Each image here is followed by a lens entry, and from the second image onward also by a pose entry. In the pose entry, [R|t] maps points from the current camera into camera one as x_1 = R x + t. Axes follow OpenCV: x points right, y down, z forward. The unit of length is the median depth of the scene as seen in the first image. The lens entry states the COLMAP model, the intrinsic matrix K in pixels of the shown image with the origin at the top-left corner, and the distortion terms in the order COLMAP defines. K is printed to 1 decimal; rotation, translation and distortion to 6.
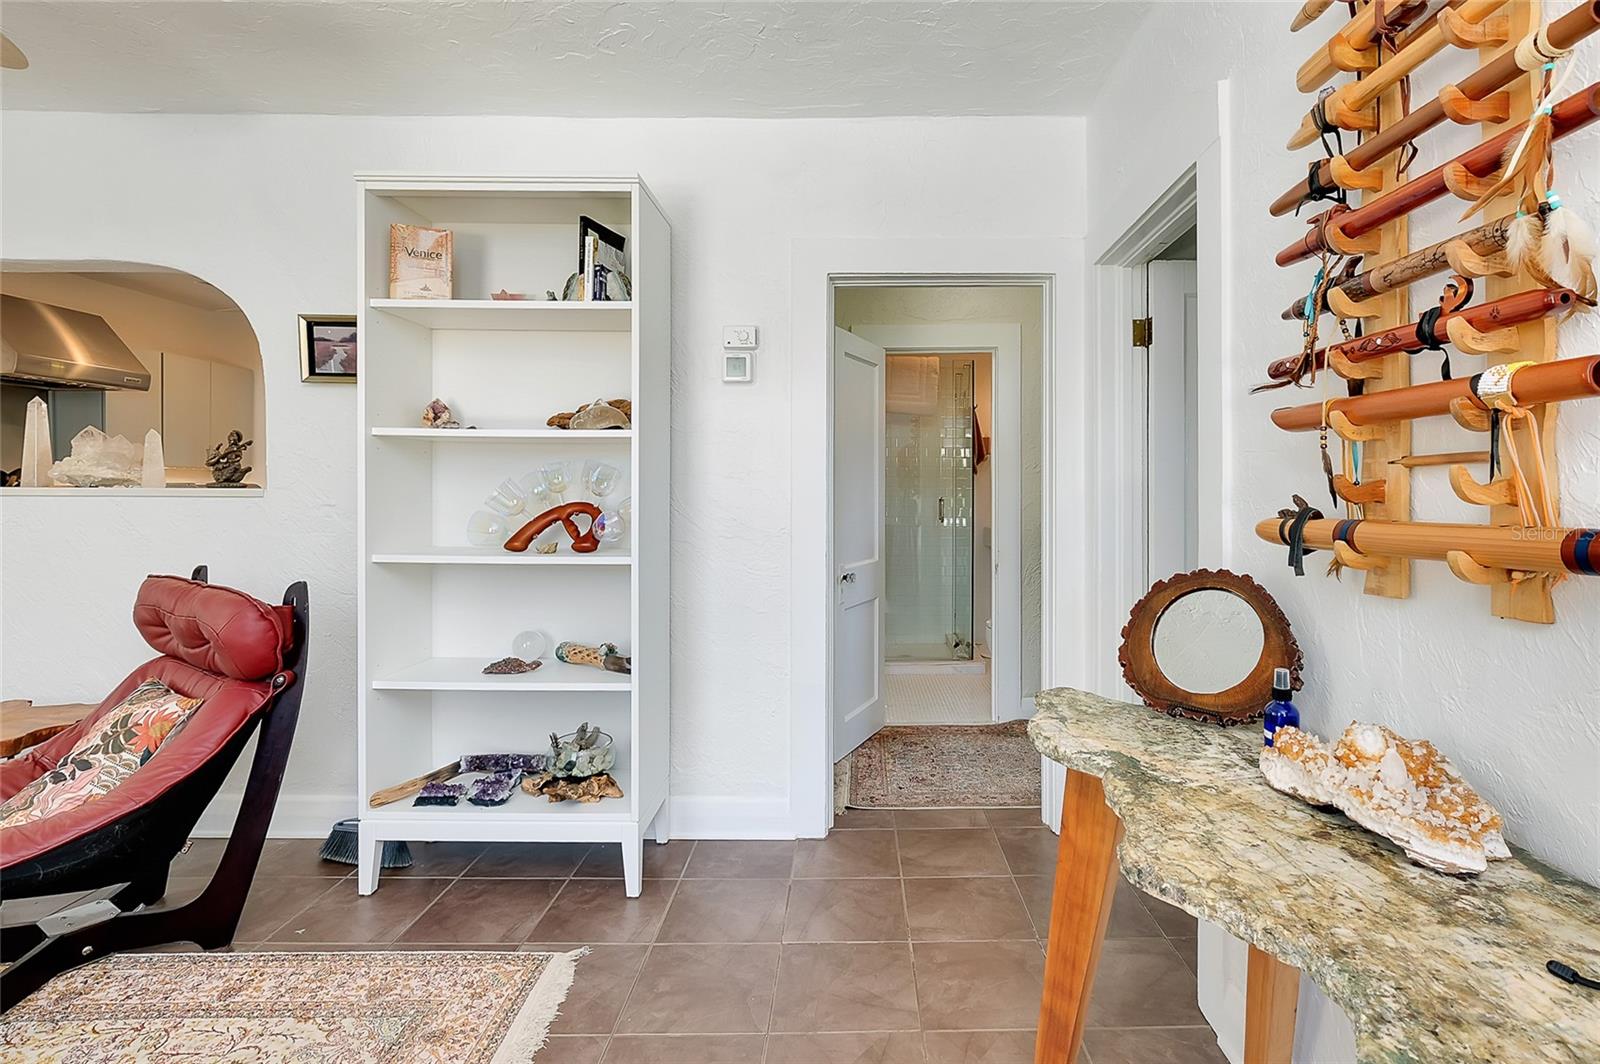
lens RADIAL K [[765.7, 0, 871.5], [0, 765.7, 496.9], [0, 0, 1]] dist [-0.003051, -0.000723]
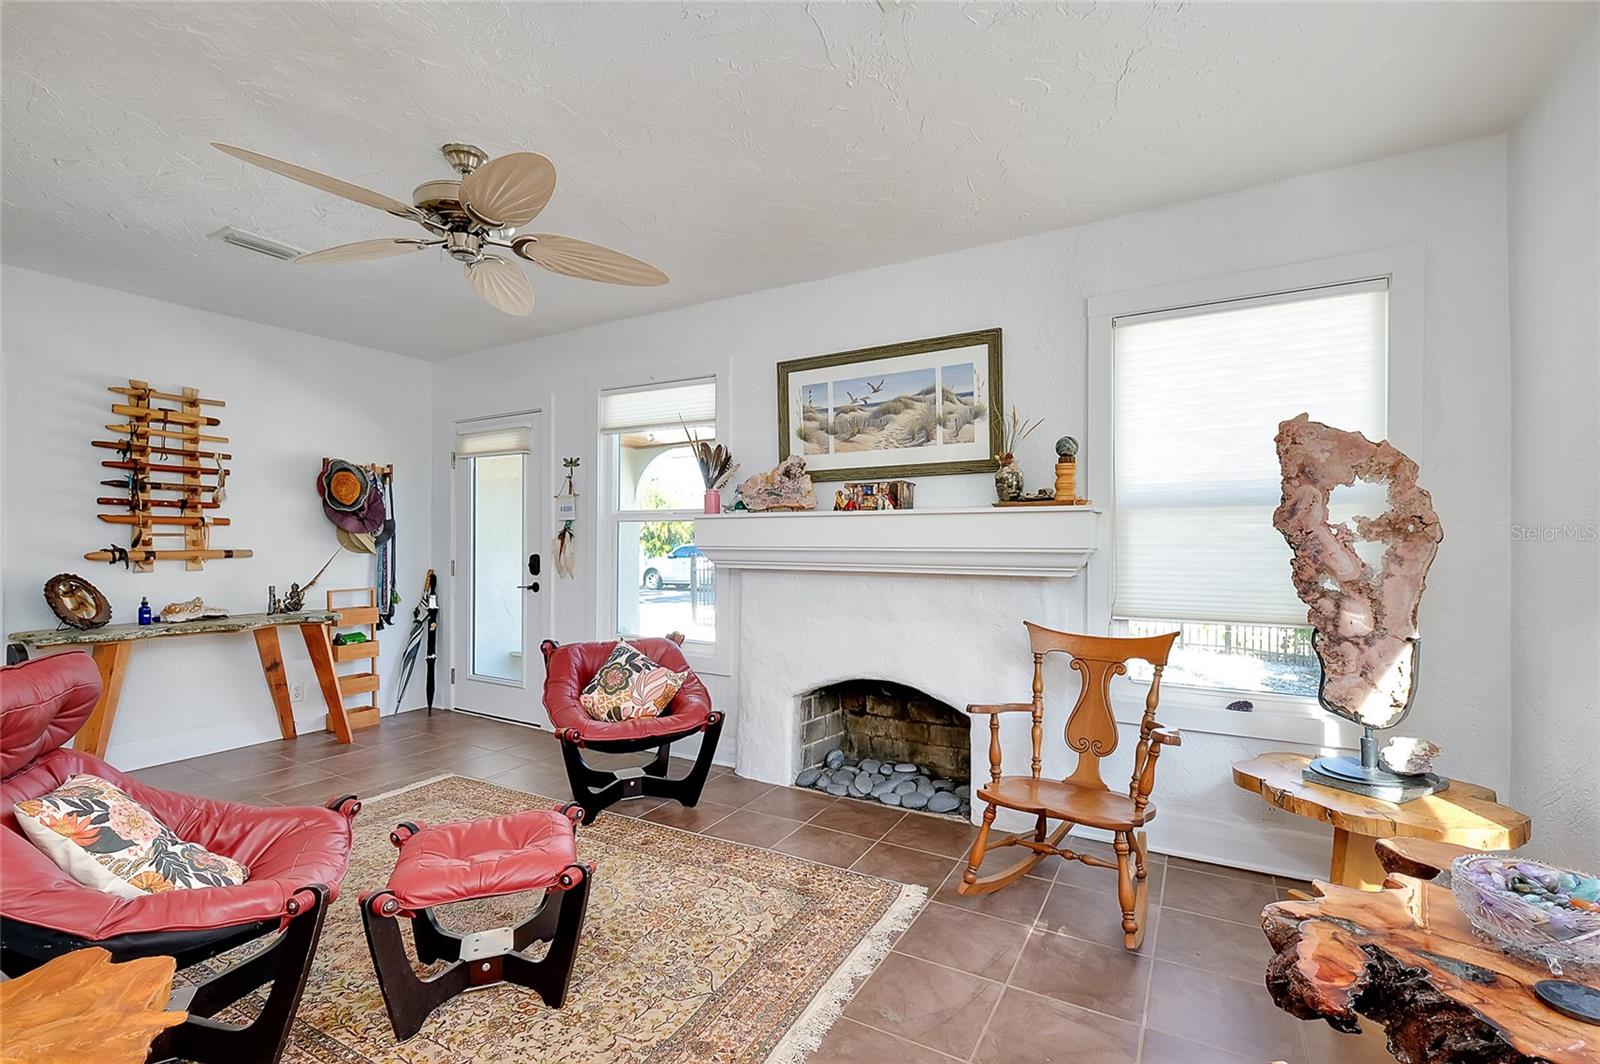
lens RADIAL K [[705.5, 0, 800.1], [0, 705.5, 547.9], [0, 0, 1]] dist [-0.002154, -0.000503]
pose [[-0.855413, -0.010737, 0.517835, -1.846767], [-0.002436, 0.999857, 0.016707, -0.022799], [-0.517940, 0.013030, -0.855318, 1.137144]]
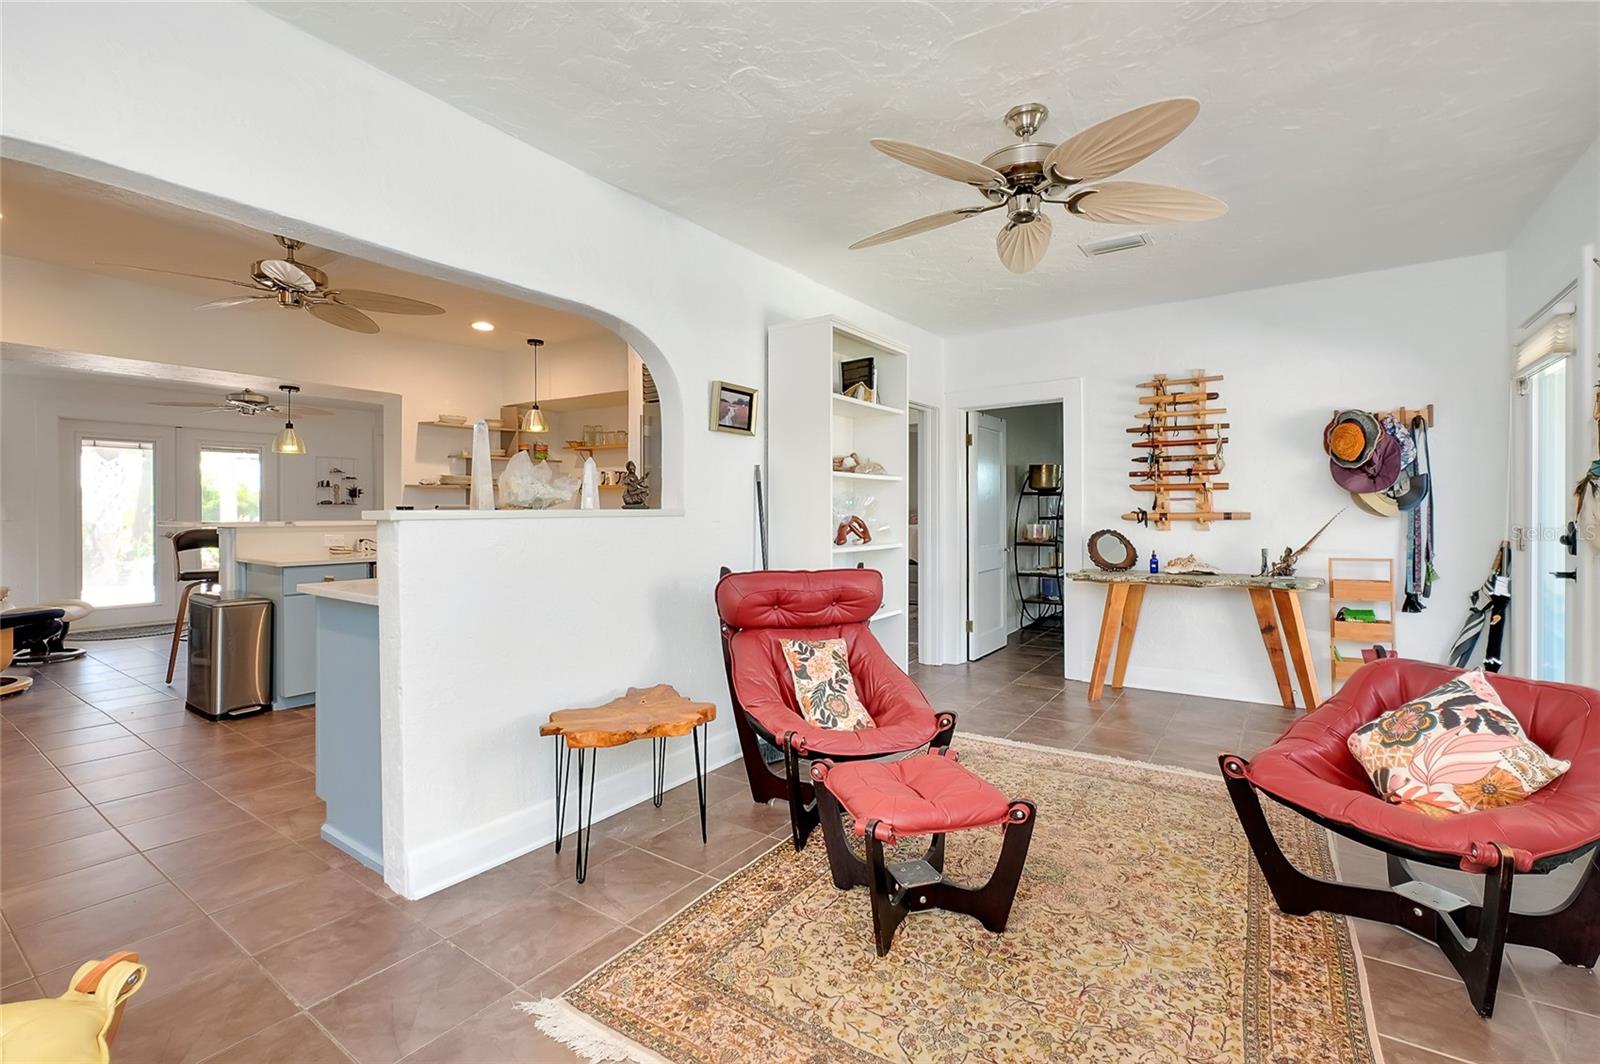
lens RADIAL K [[708.8, 0, 798.8], [0, 708.8, 512.2], [0, 0, 1]] dist [-0.010887, 0.000023]
pose [[0.588596, -0.011916, 0.808340, -1.924008], [0.015247, 0.999877, 0.003636, -0.009125], [-0.808284, 0.010185, 0.588705, 0.167132]]
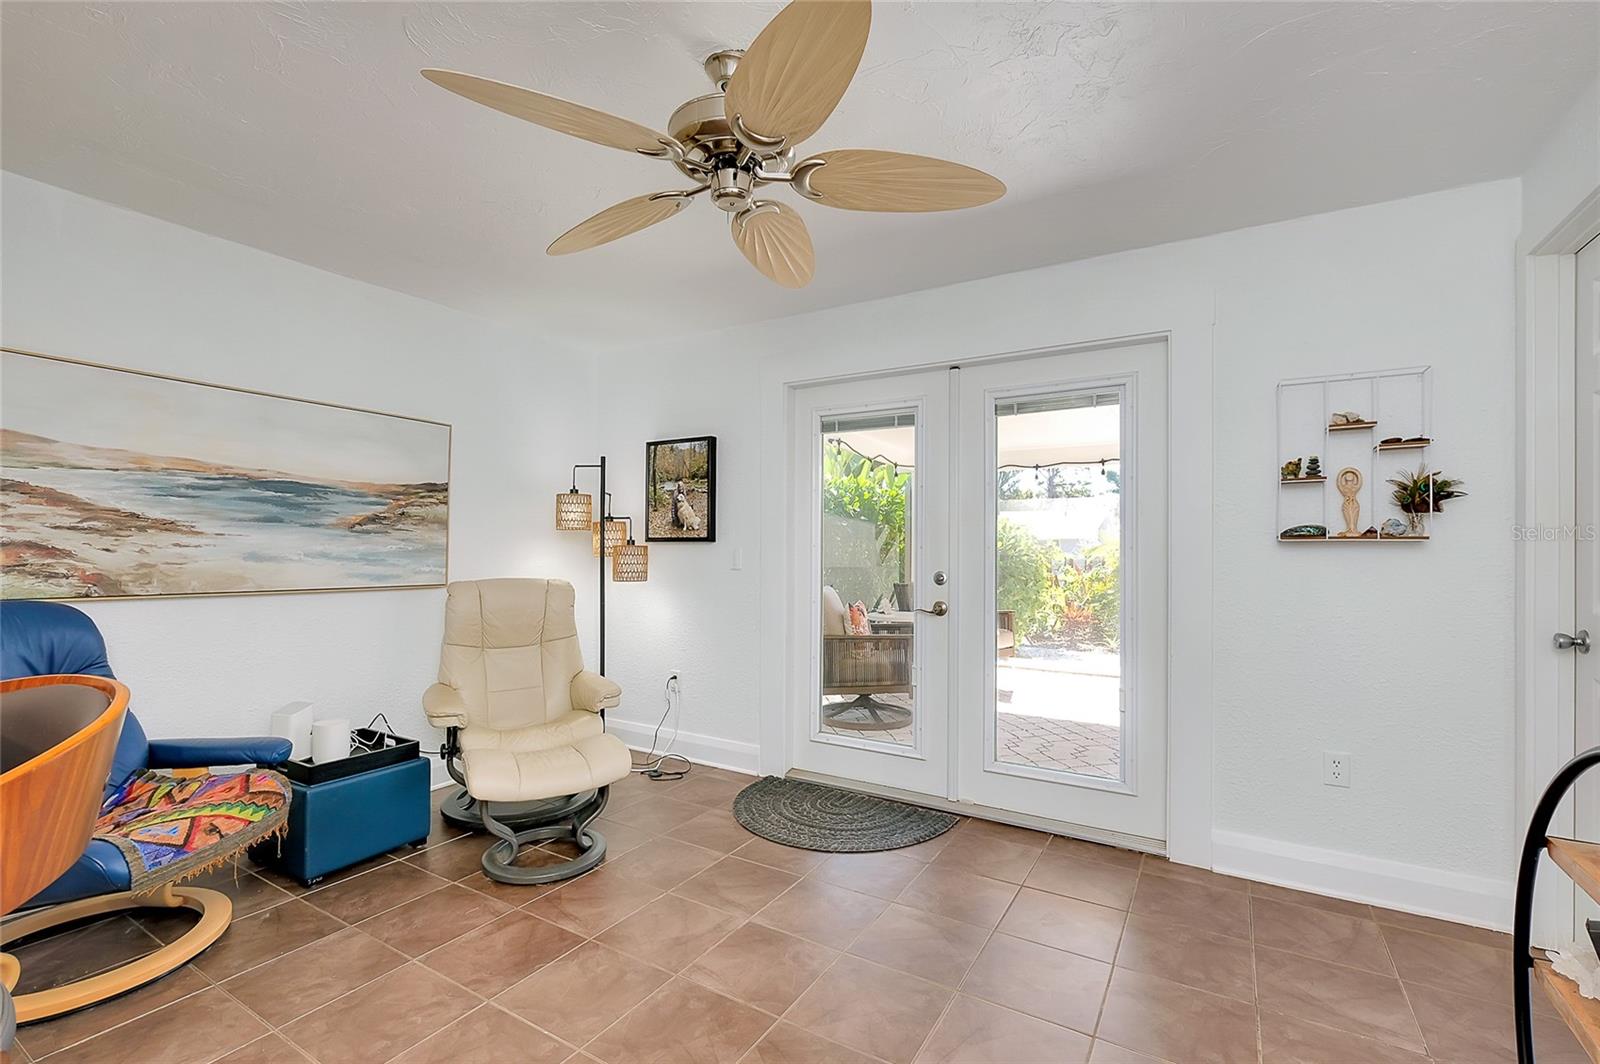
lens RADIAL K [[707.2, 0, 801.6], [0, 707.2, 536.5], [0, 0, 1]] dist [0.000179, -0.000051]
pose [[0.853829, -0.011413, -0.520429, -0.477003], [-0.008250, 0.999337, -0.035452, -0.033622], [0.520488, 0.034564, 0.853169, 3.028170]]
